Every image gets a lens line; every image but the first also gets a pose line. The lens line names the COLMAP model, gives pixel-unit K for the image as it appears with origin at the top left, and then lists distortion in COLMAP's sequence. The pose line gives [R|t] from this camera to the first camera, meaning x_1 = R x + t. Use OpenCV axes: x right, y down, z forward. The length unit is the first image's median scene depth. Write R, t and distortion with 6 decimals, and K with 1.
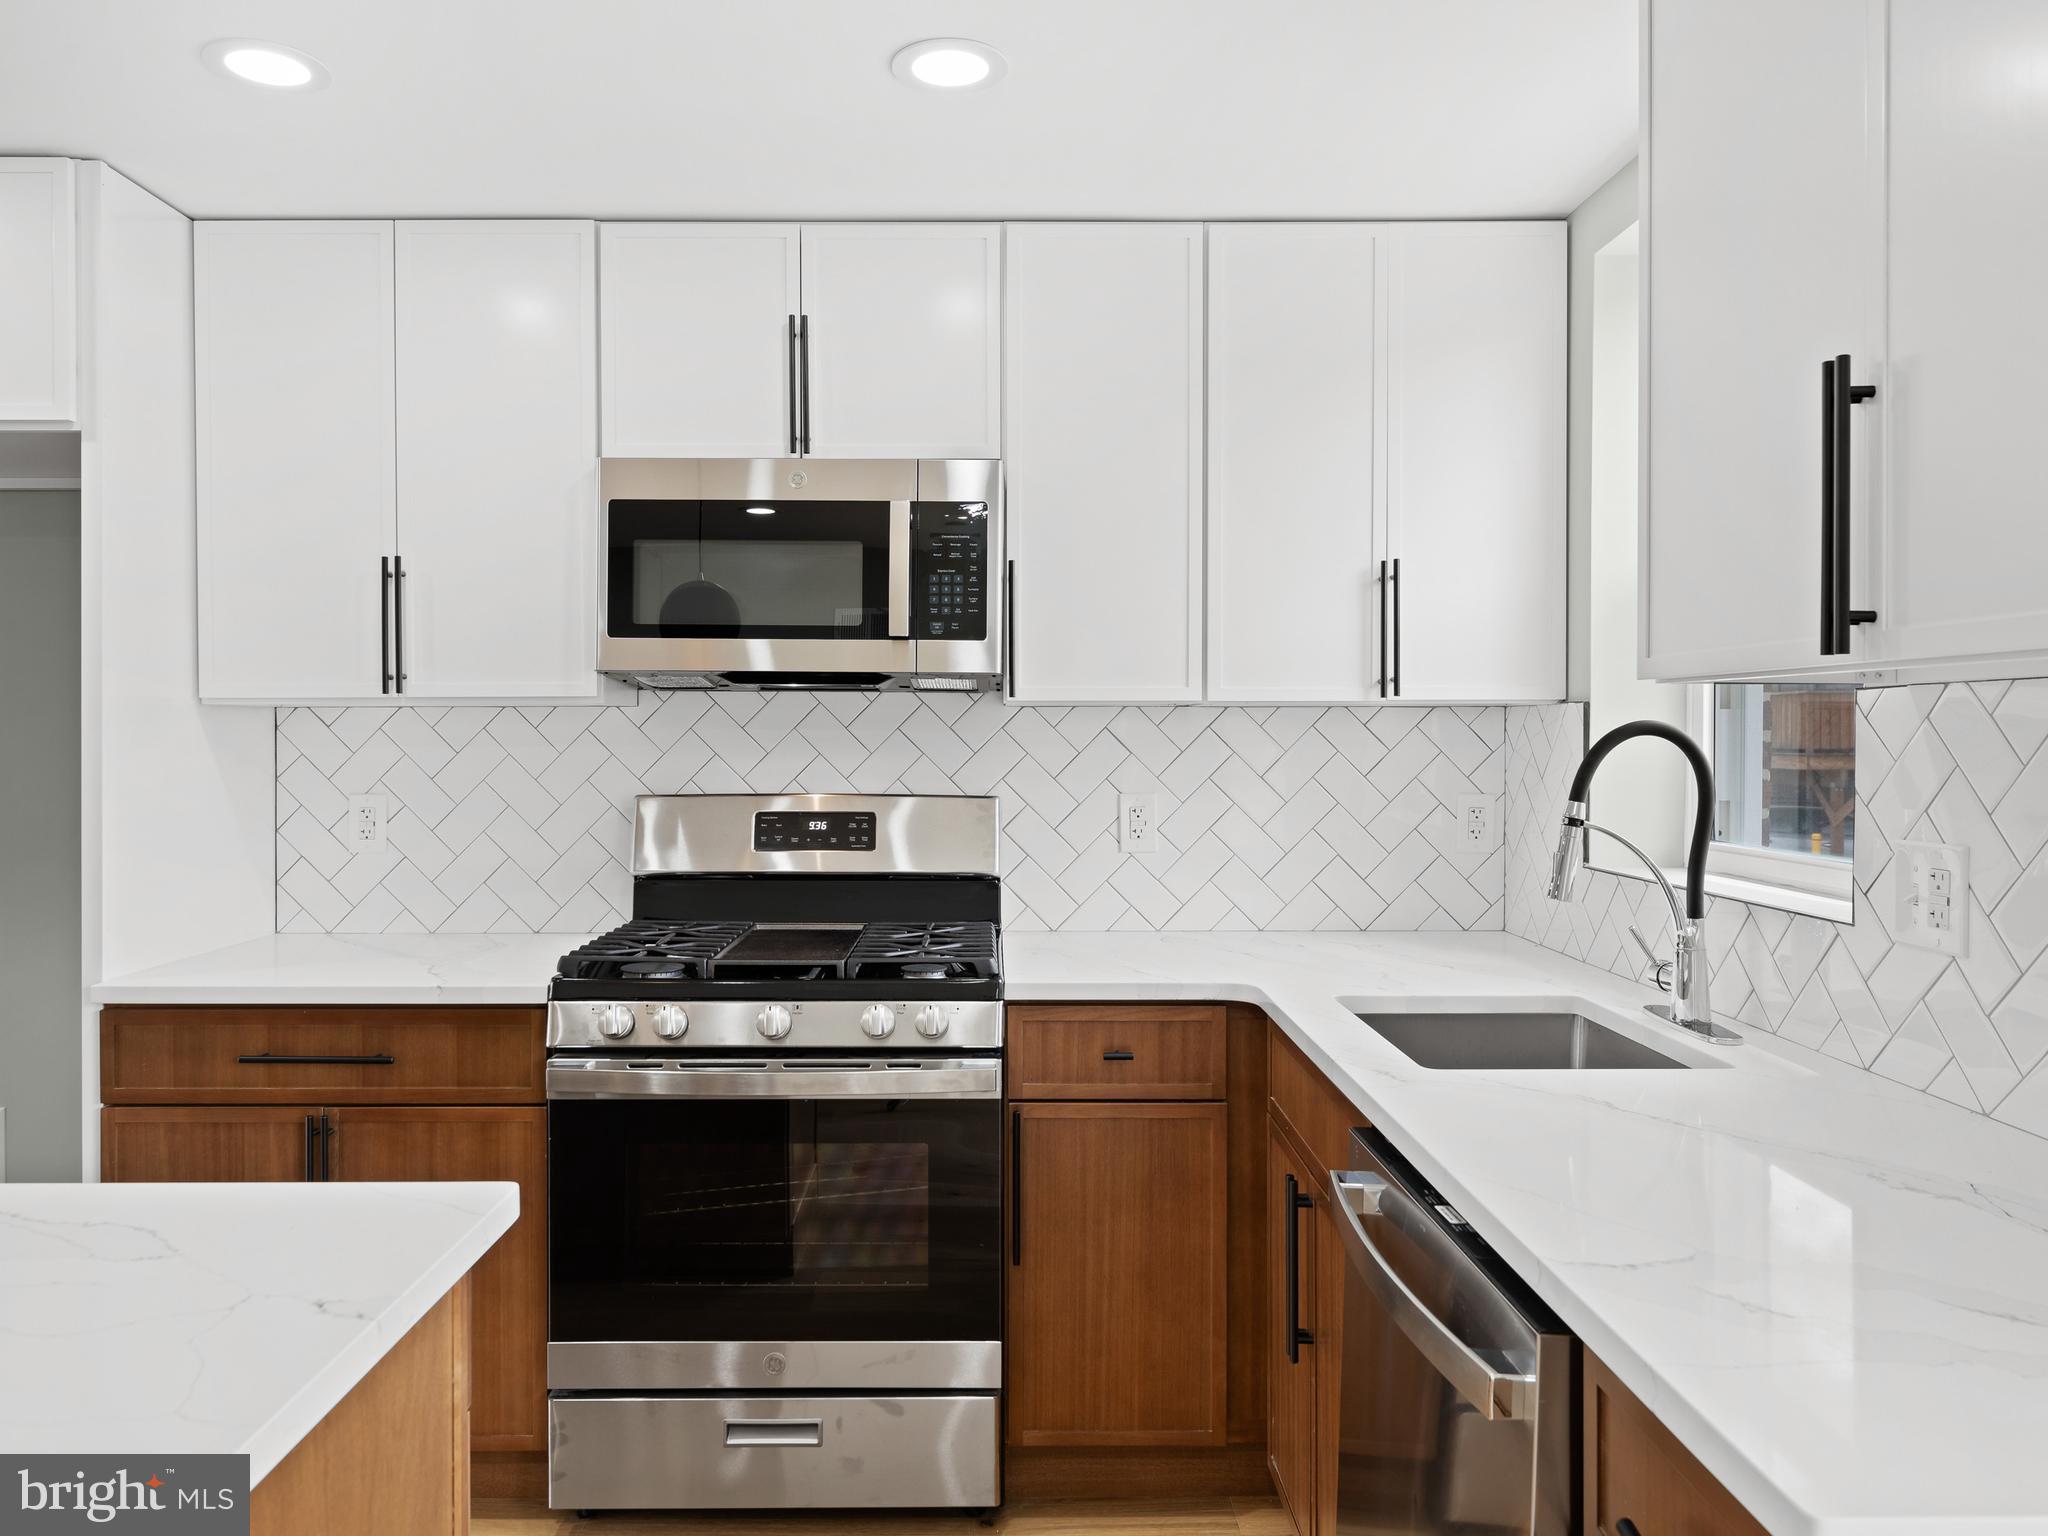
lens RADIAL K [[1452.6, 0, 1007.8], [0, 1452.6, 741.7], [0, 0, 1]] dist [0.000598, -0.004828]
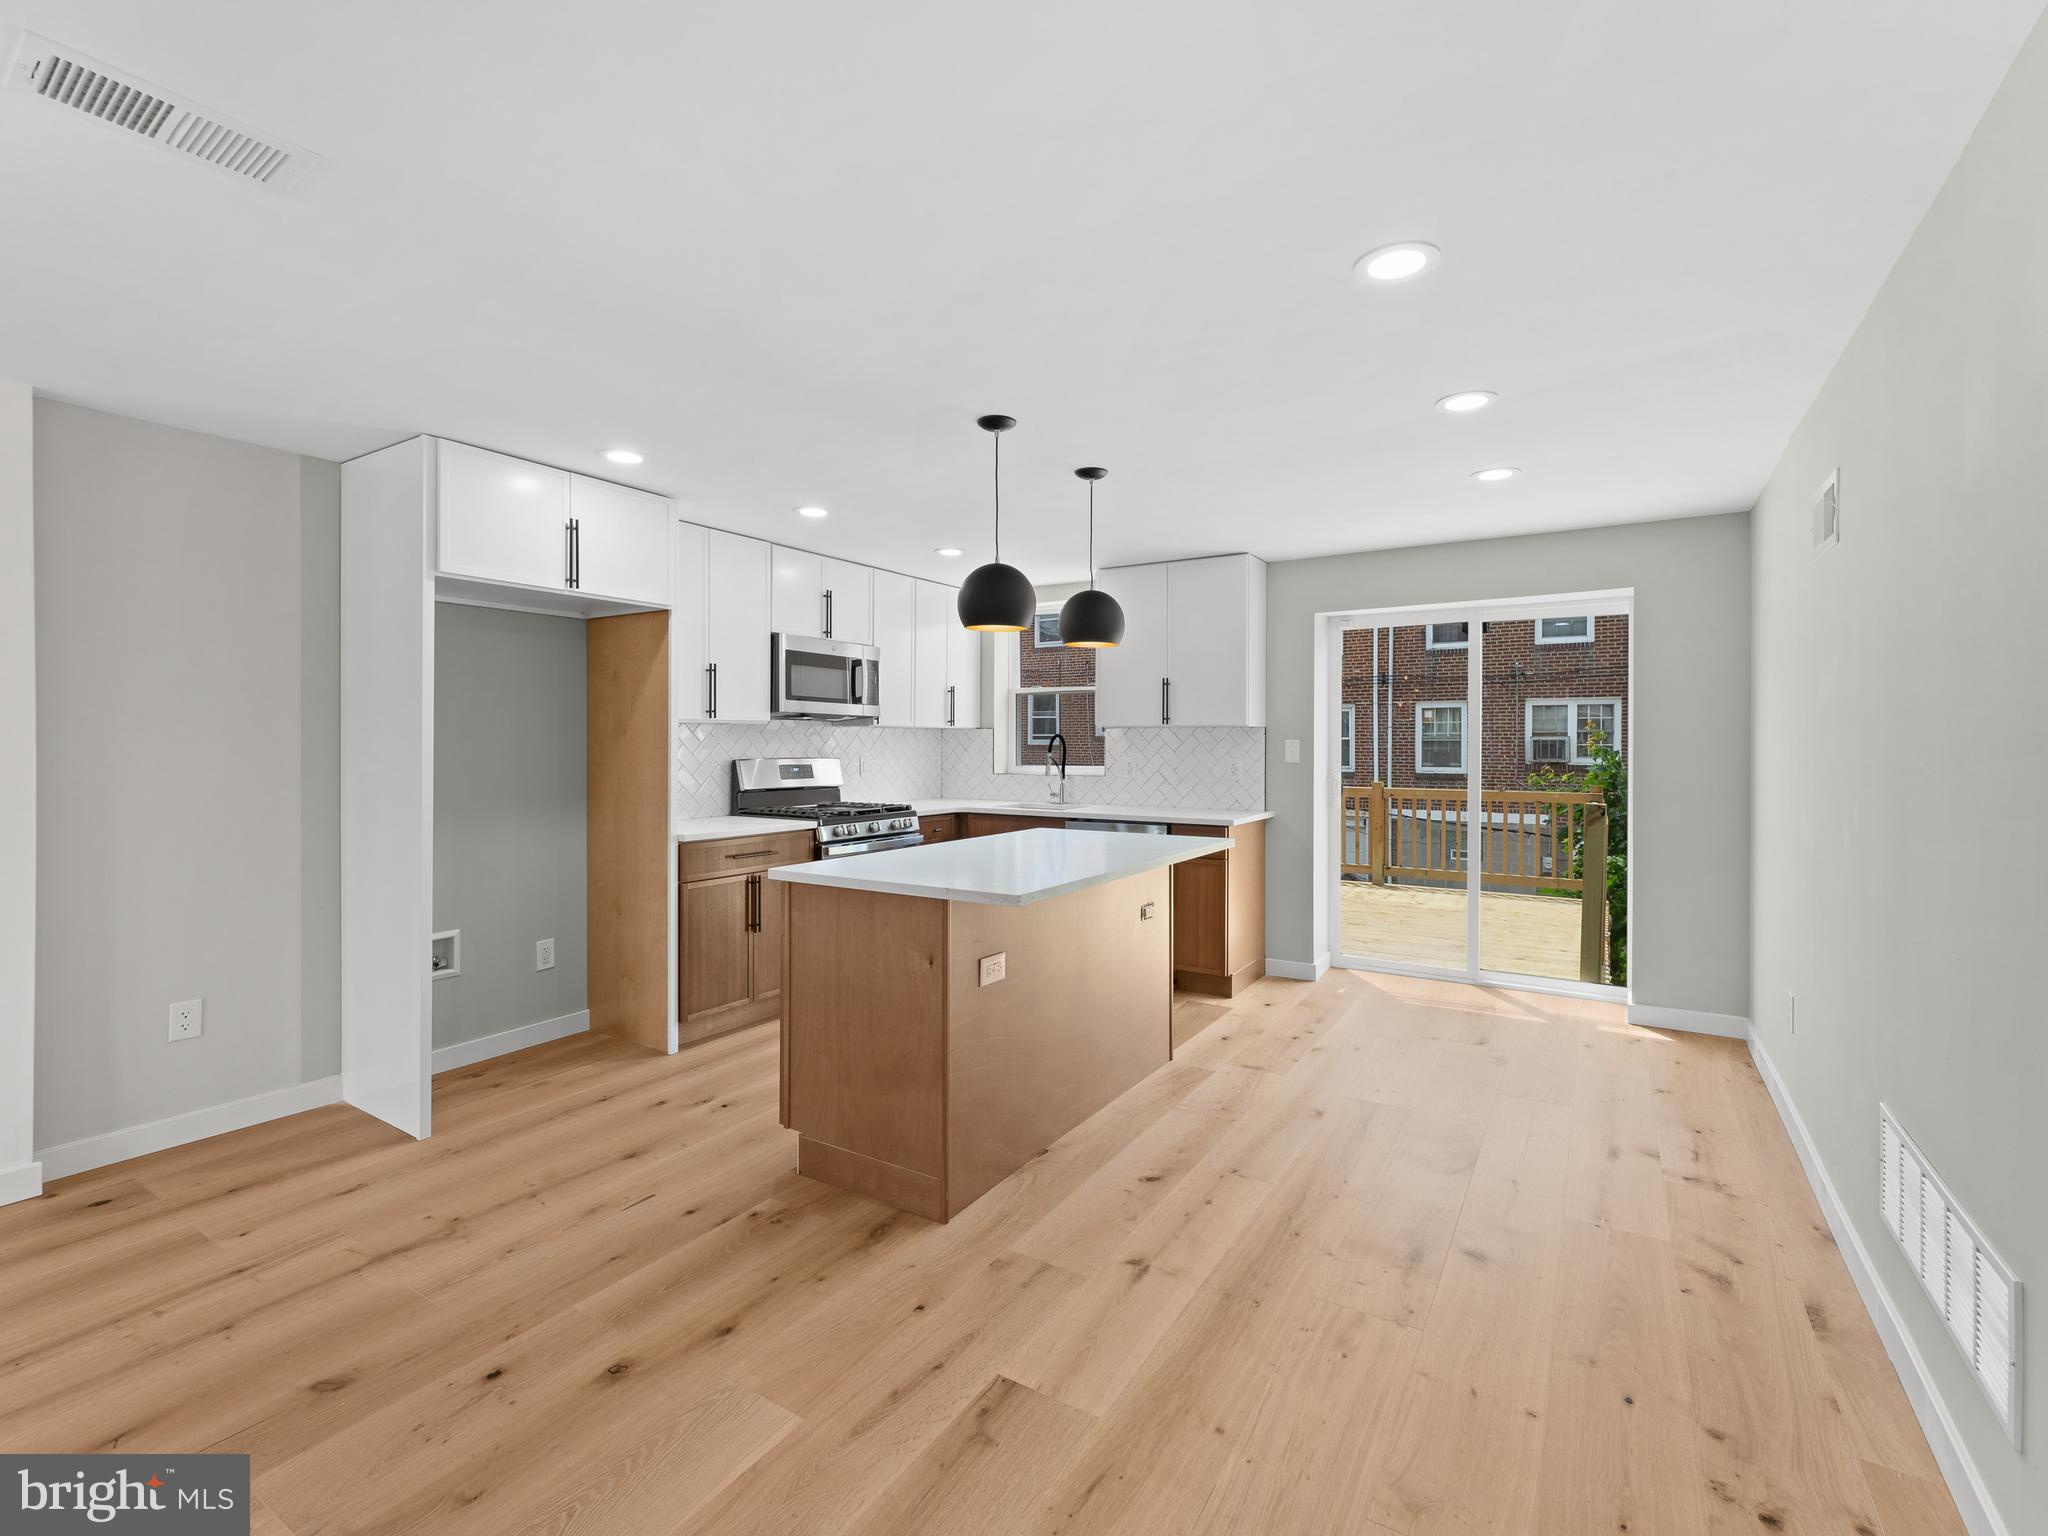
lens RADIAL K [[922.2, 0, 1031.3], [0, 922.2, 748.5], [0, 0, 1]] dist [0.002022, 0.001546]
pose [[0.537497, -0.003019, 0.843260, -1.491664], [0.000836, 0.999995, 0.003047, 0.015109], [-0.843265, -0.000933, 0.537497, -0.322884]]
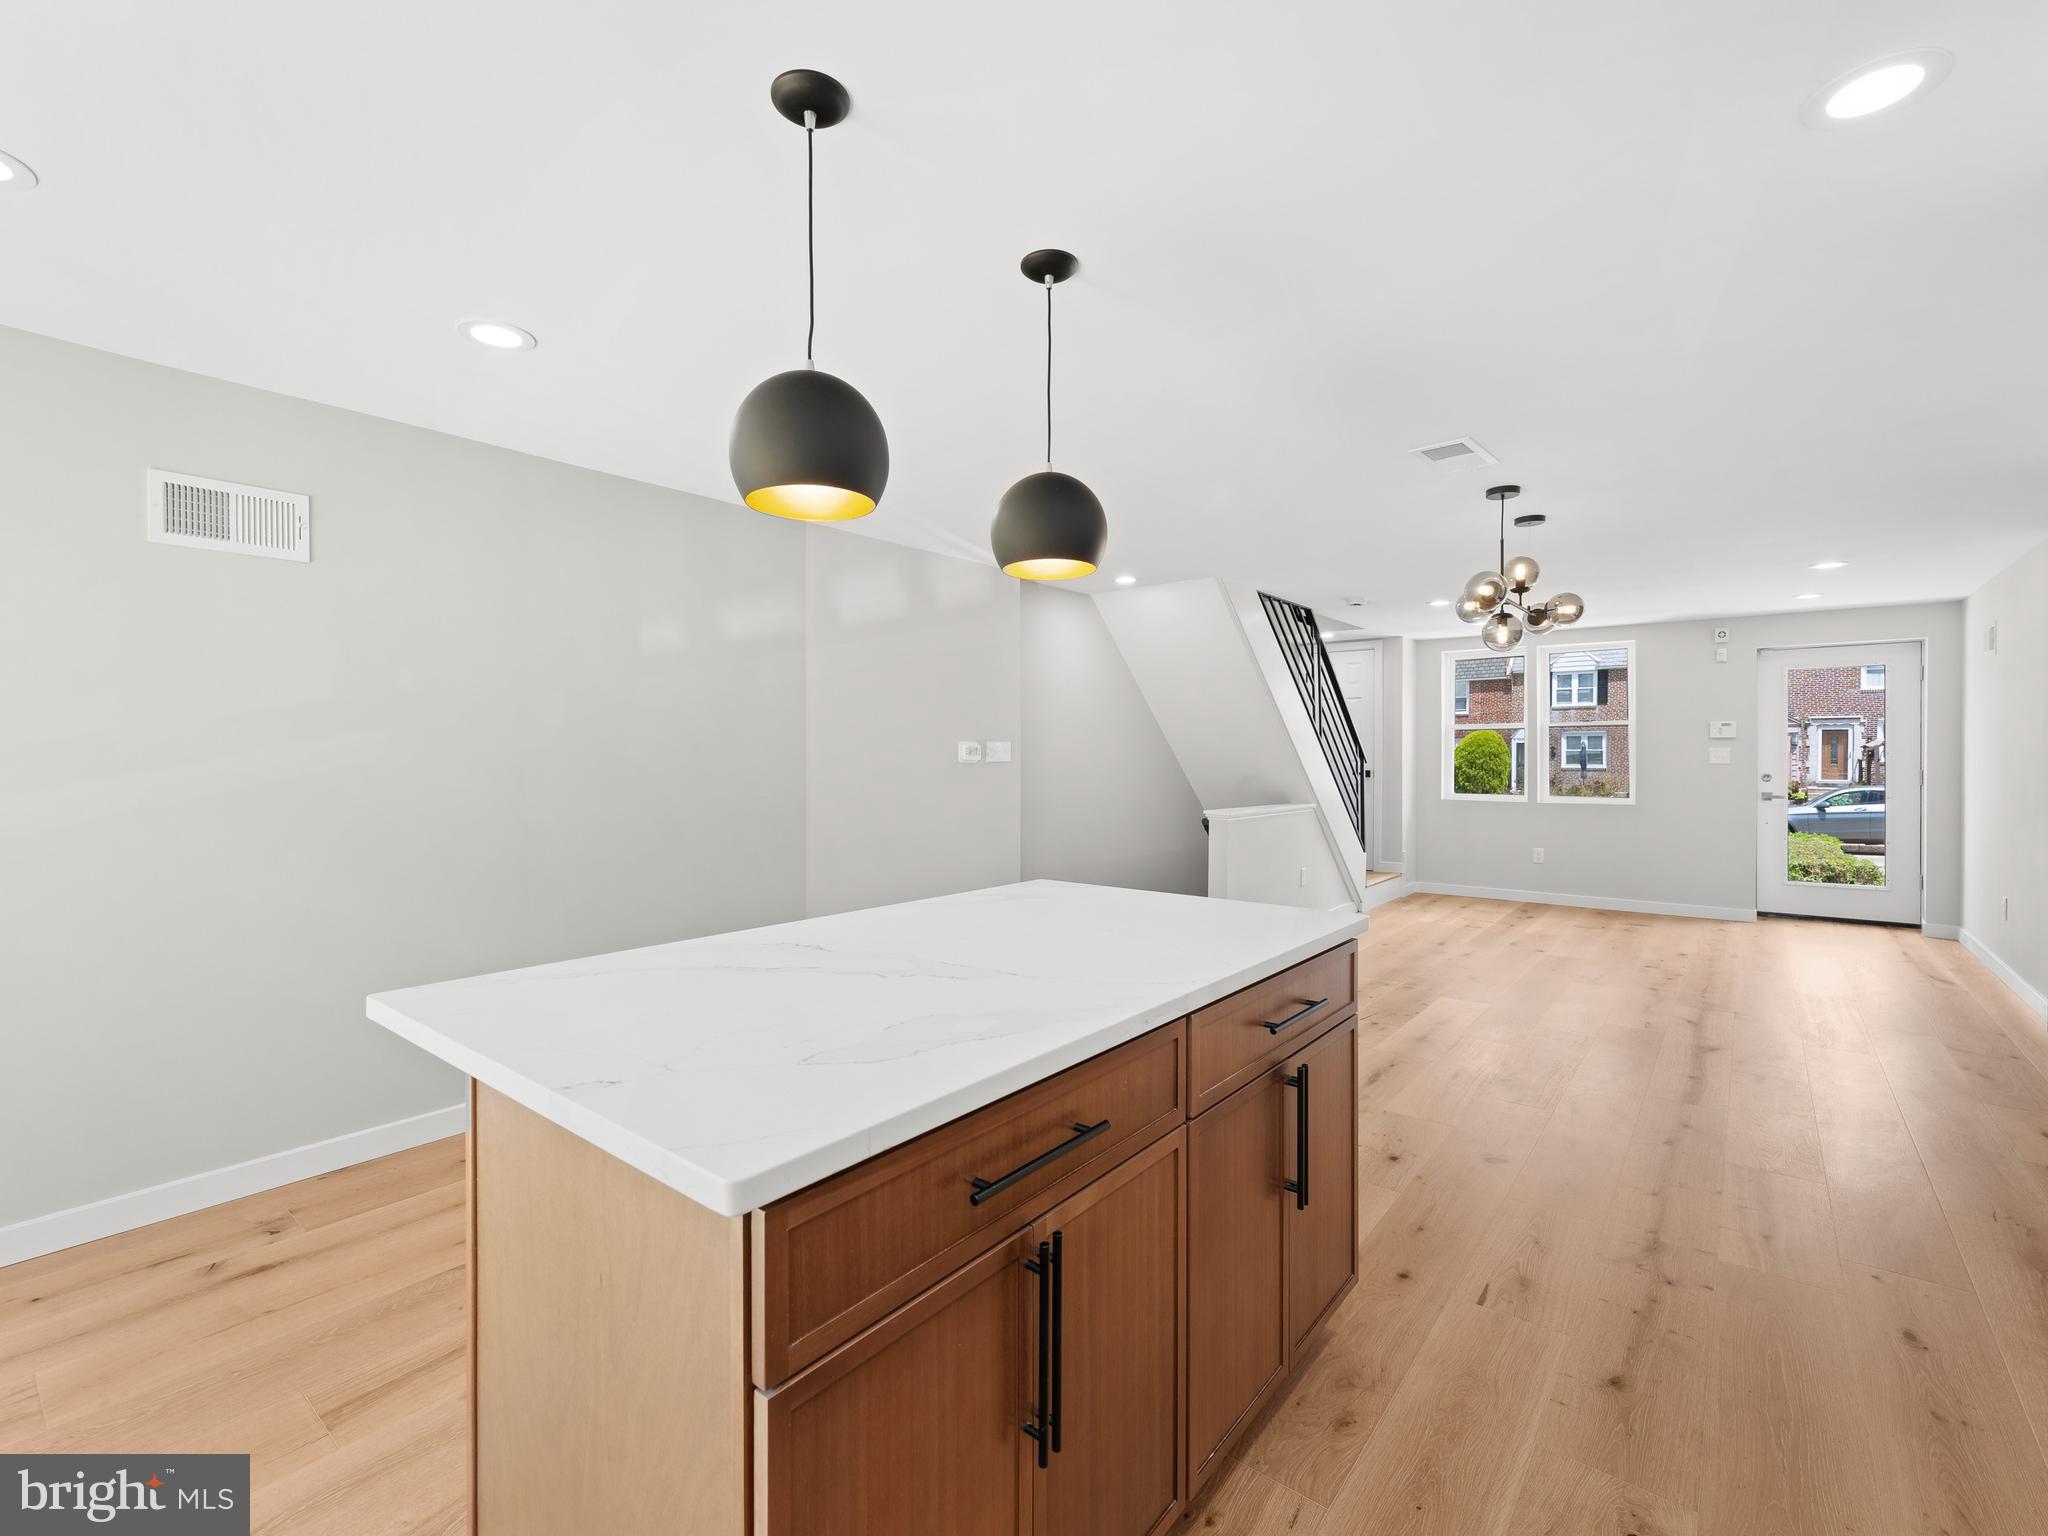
lens RADIAL K [[922.2, 0, 1024.8], [0, 922.2, 759.4], [0, 0, 1]] dist [0.002022, 0.001546]
pose [[-0.630449, 0.005560, -0.776211, -0.000447], [-0.002233, 0.999957, 0.008977, 0.022168], [0.776227, 0.007393, -0.630410, 0.755219]]
